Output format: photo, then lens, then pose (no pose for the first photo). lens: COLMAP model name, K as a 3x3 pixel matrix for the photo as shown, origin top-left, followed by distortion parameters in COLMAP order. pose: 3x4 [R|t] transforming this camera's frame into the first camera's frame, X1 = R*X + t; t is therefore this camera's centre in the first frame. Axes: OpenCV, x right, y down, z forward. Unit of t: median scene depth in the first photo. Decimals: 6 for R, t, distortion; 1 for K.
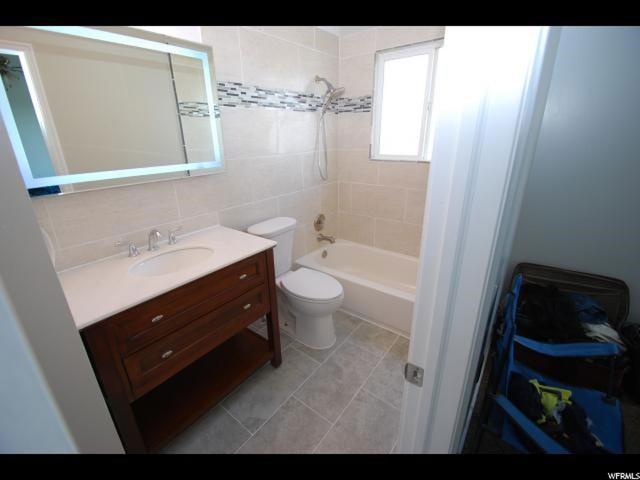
lens RADIAL K [[282.6, 0, 318.2], [0, 282.6, 239.8], [0, 0, 1]] dist [0.004588, 0.000126]
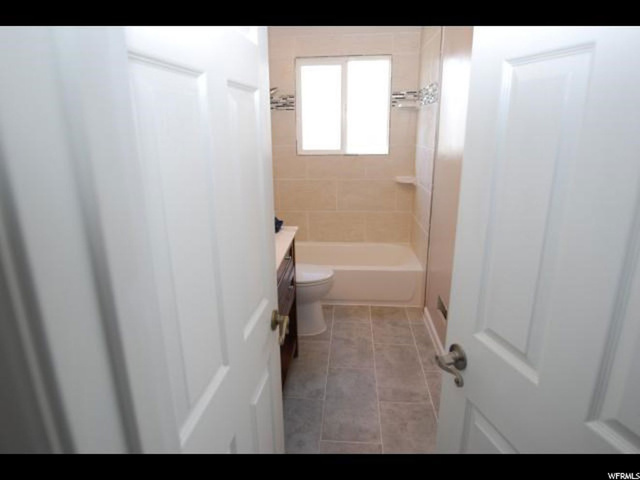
lens RADIAL K [[389.7, 0, 321.1], [0, 389.7, 240.0], [0, 0, 1]] dist [-0.009735, -0.001194]
pose [[0.829555, -0.144428, 0.539424, -0.612773], [0.191355, 0.981012, -0.031615, 0.086949], [-0.524615, 0.129448, 0.841440, -0.209421]]
